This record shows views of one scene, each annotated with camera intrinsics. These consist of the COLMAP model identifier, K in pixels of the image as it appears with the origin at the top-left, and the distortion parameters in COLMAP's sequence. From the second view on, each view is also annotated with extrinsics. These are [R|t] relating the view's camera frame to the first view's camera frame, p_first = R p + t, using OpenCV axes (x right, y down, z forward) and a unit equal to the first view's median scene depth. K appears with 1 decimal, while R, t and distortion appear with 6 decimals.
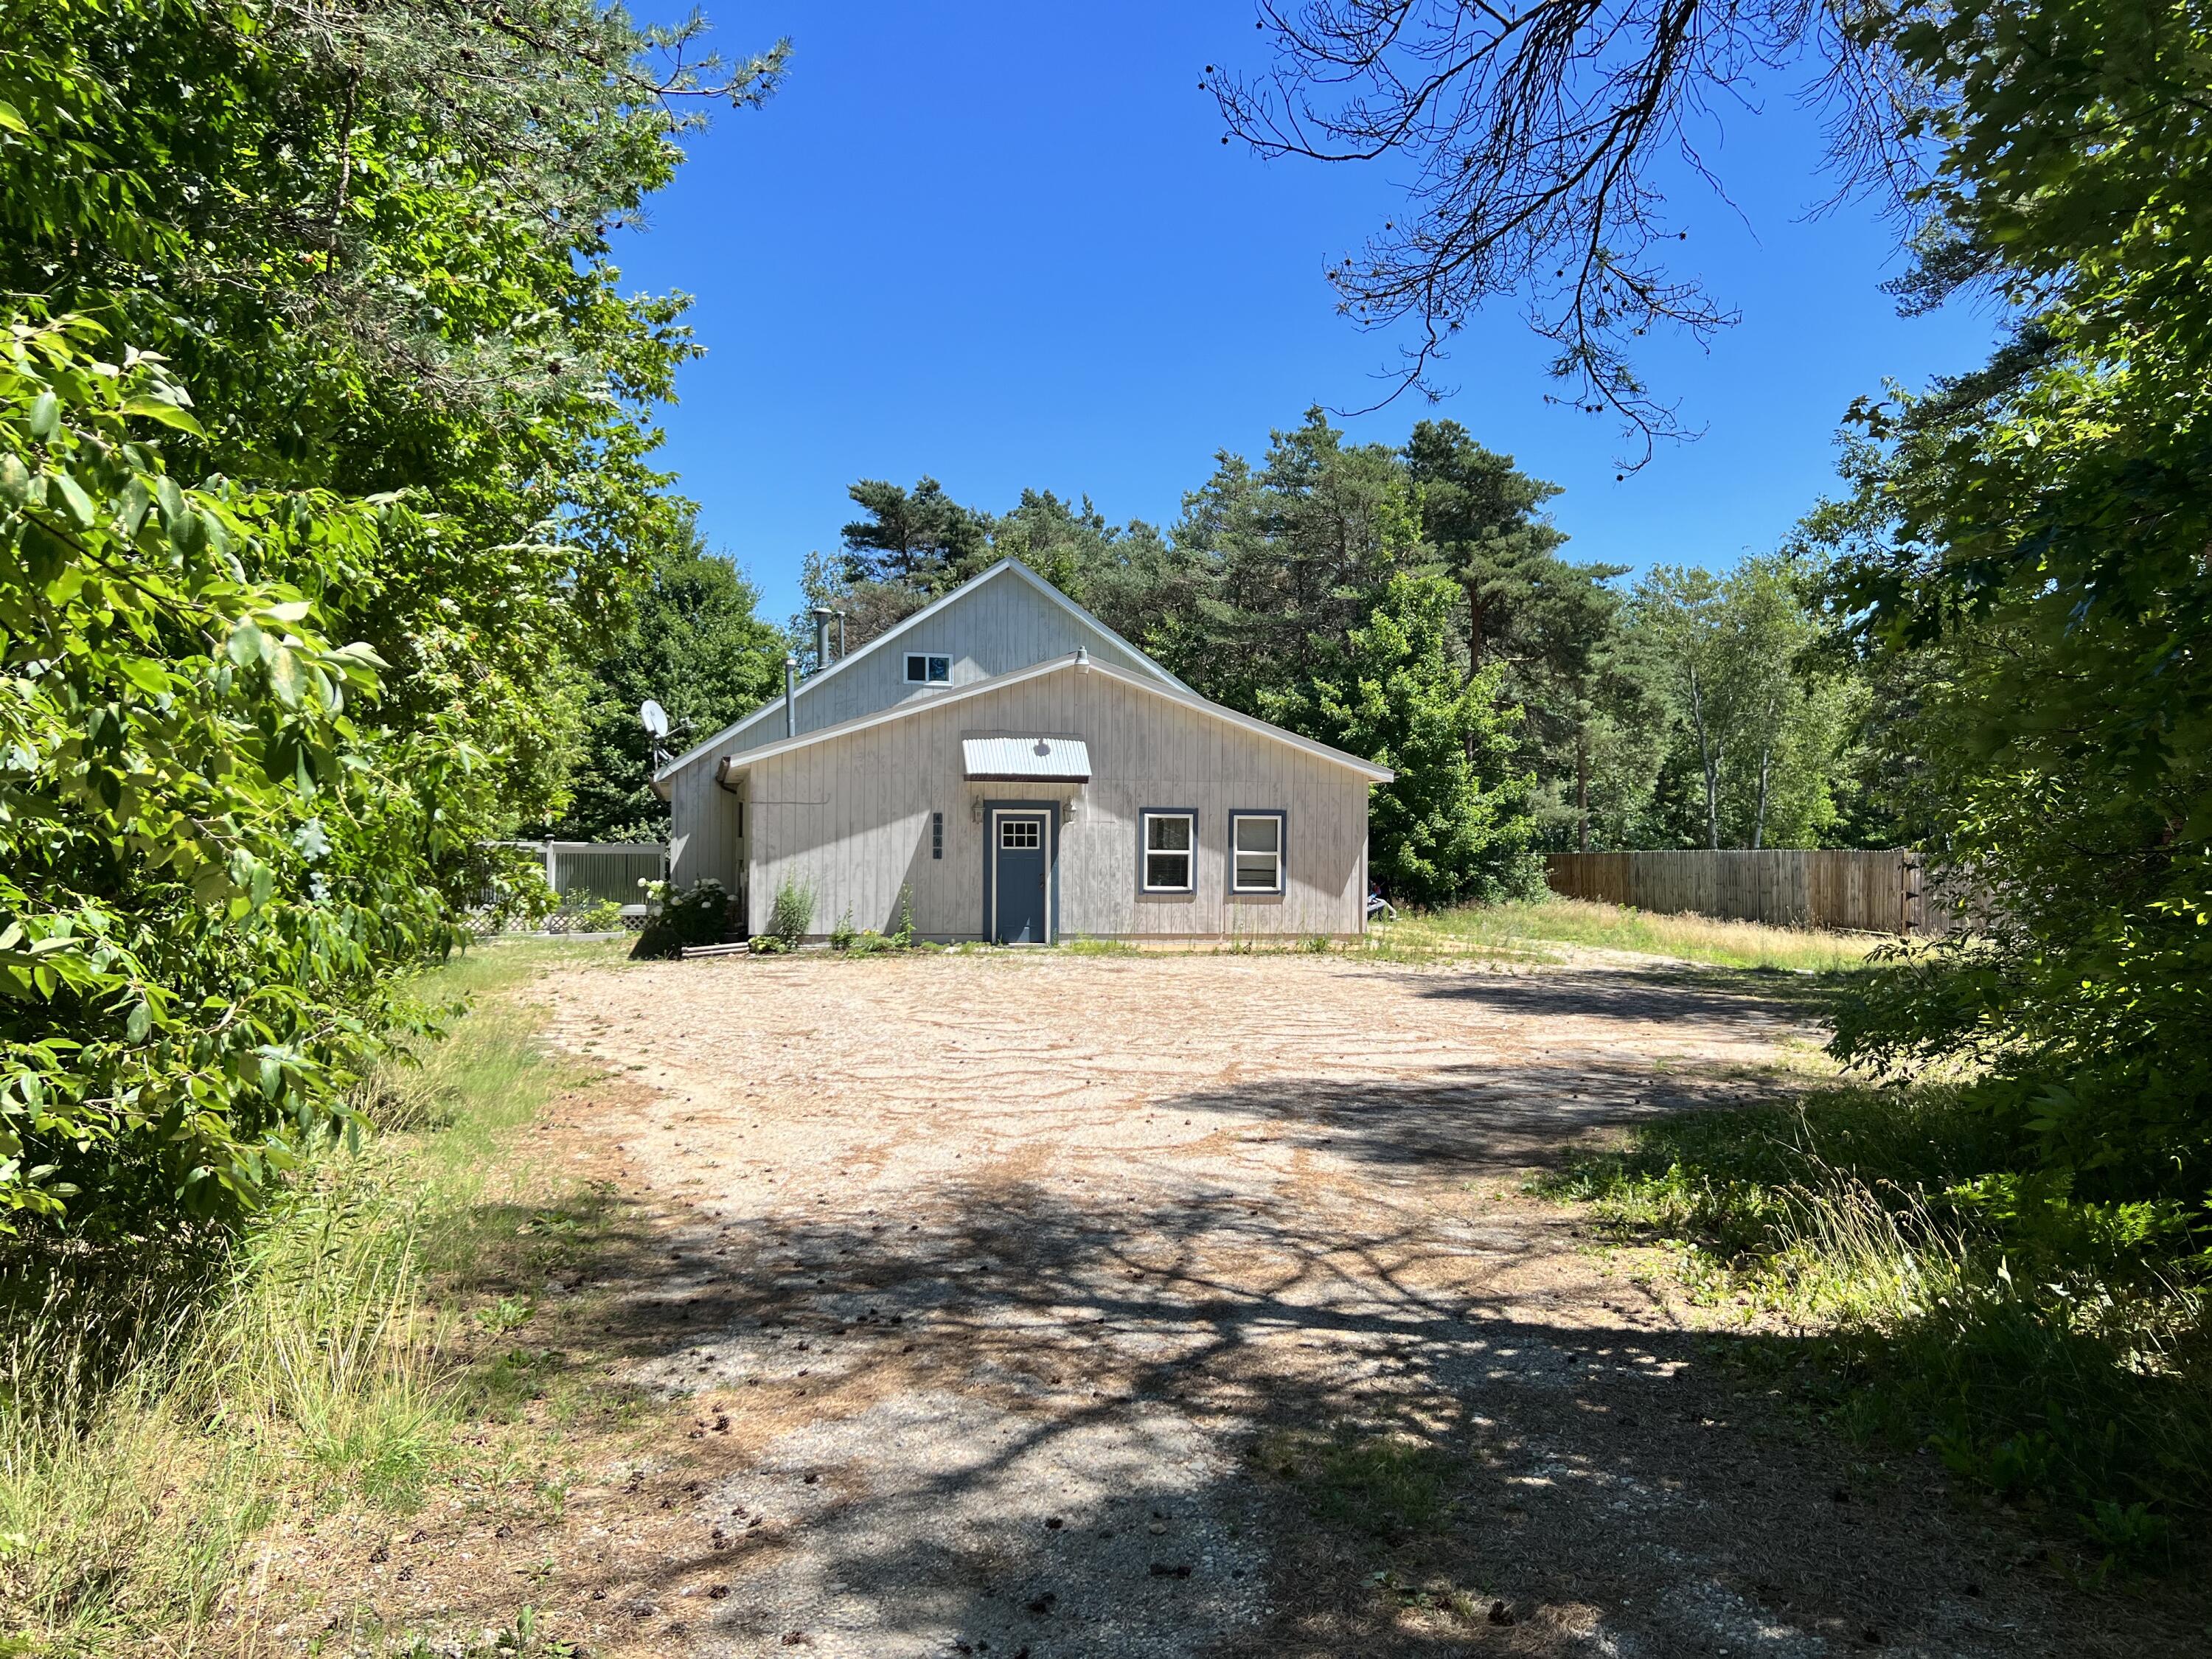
lens RADIAL K [[1688.0, 0, 1103.6], [0, 1688.0, 840.8], [0, 0, 1]] dist [0.038867, -0.072255]
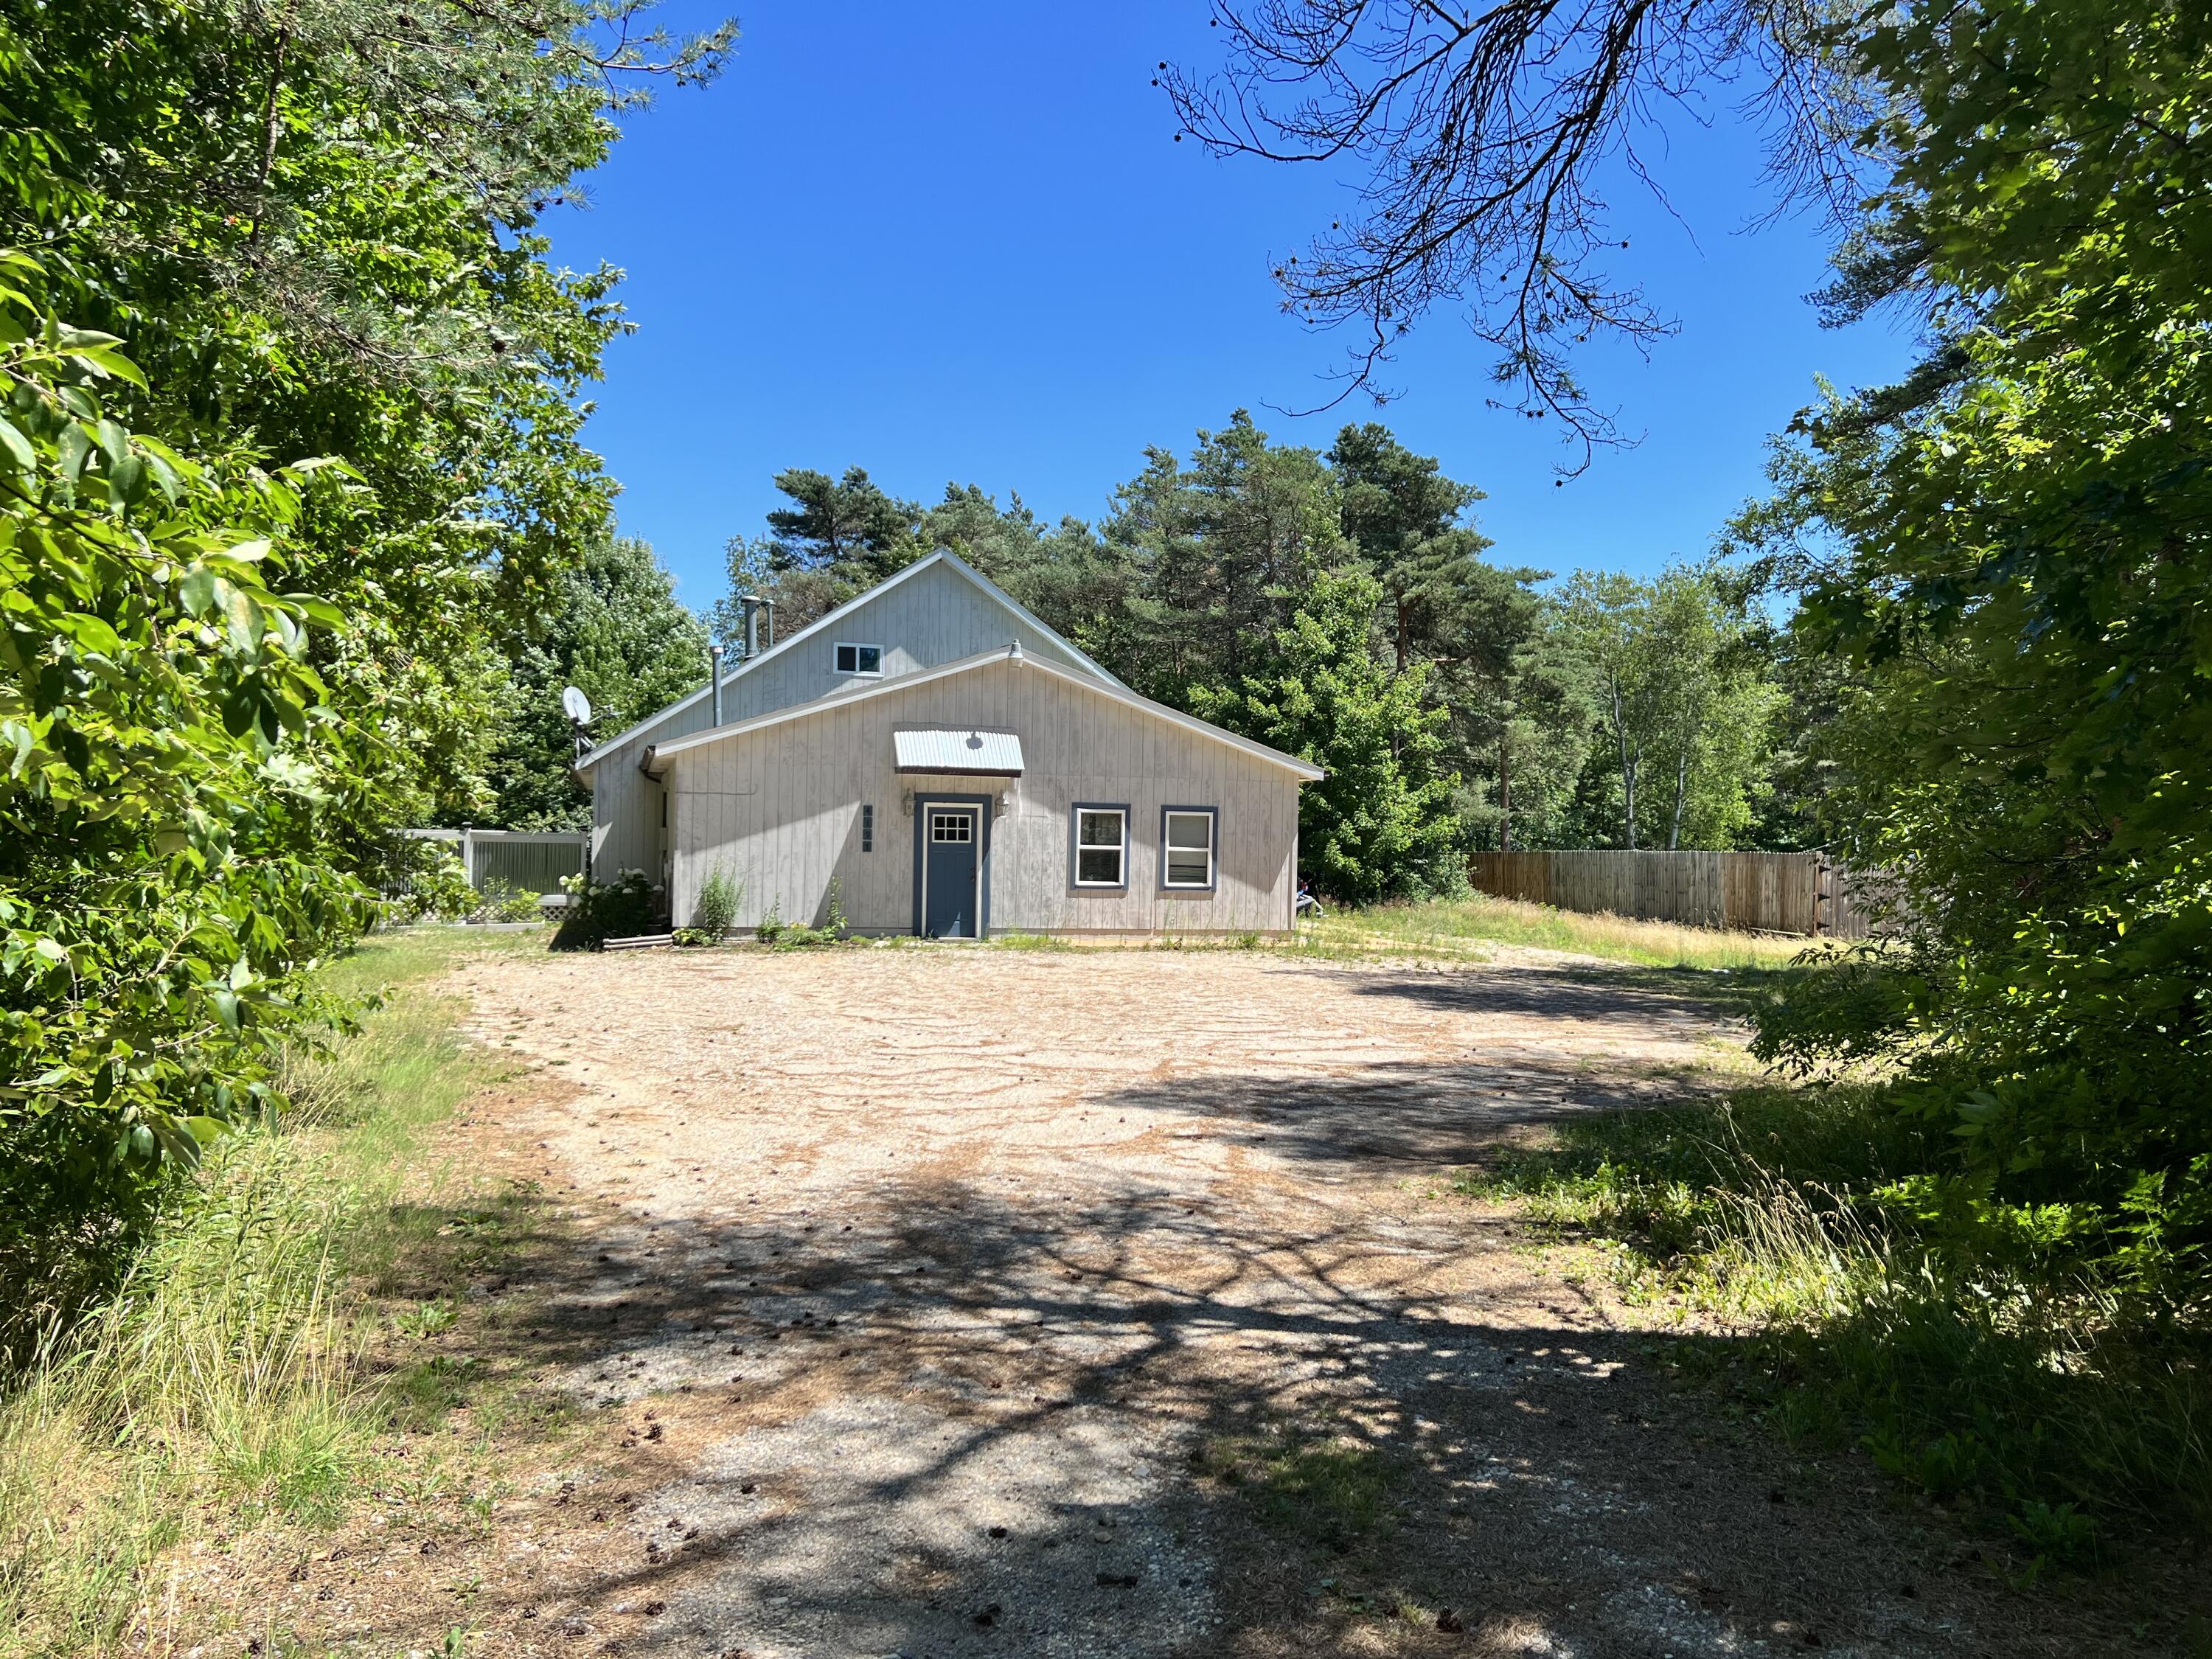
lens RADIAL K [[1688.1, 0, 1114.1], [0, 1688.1, 830.8], [0, 0, 1]] dist [0.044809, -0.075269]
pose [[0.998656, 0.011619, 0.050514, -0.009206], [-0.011506, 0.999931, -0.002514, -0.001597], [-0.050540, 0.001930, 0.998720, 0.006886]]
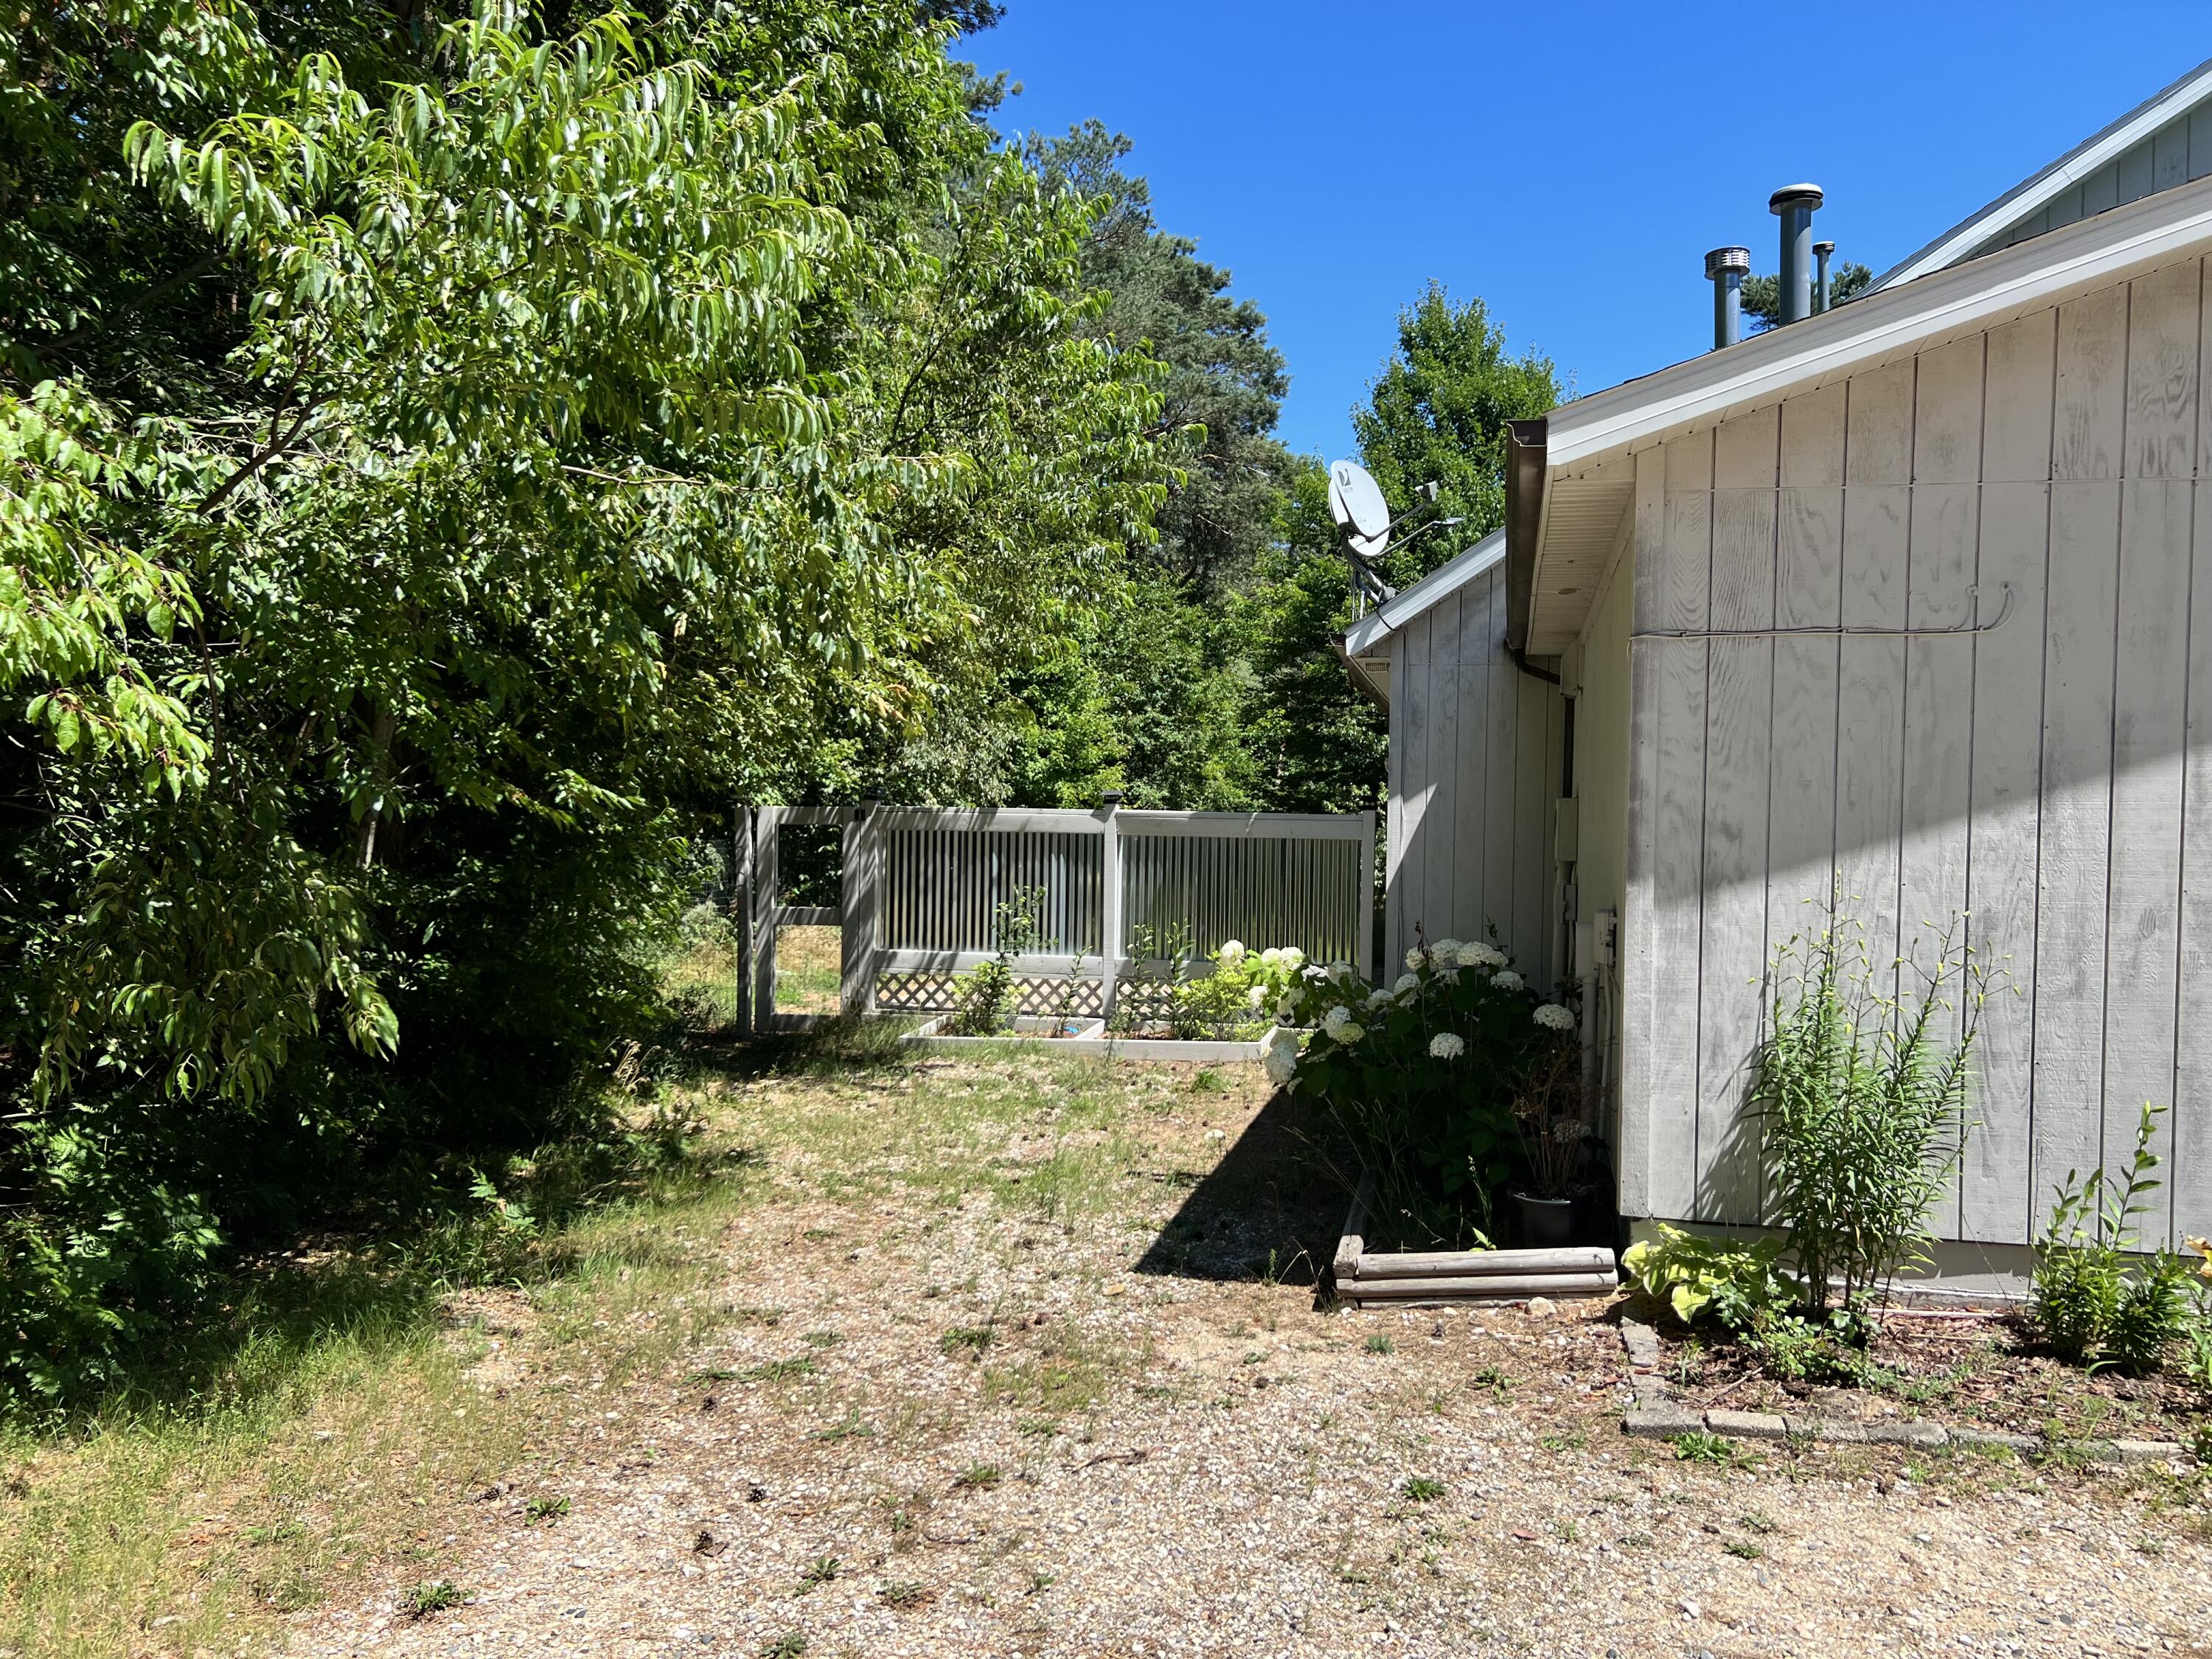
lens RADIAL K [[1688.1, 0, 1114.1], [0, 1688.1, 830.8], [0, 0, 1]] dist [0.044809, -0.075269]
pose [[0.895068, 0.012729, -0.445748, -0.449279], [-0.009125, 0.999906, 0.010229, 0.007872], [0.445836, -0.005088, 0.895100, 2.024947]]
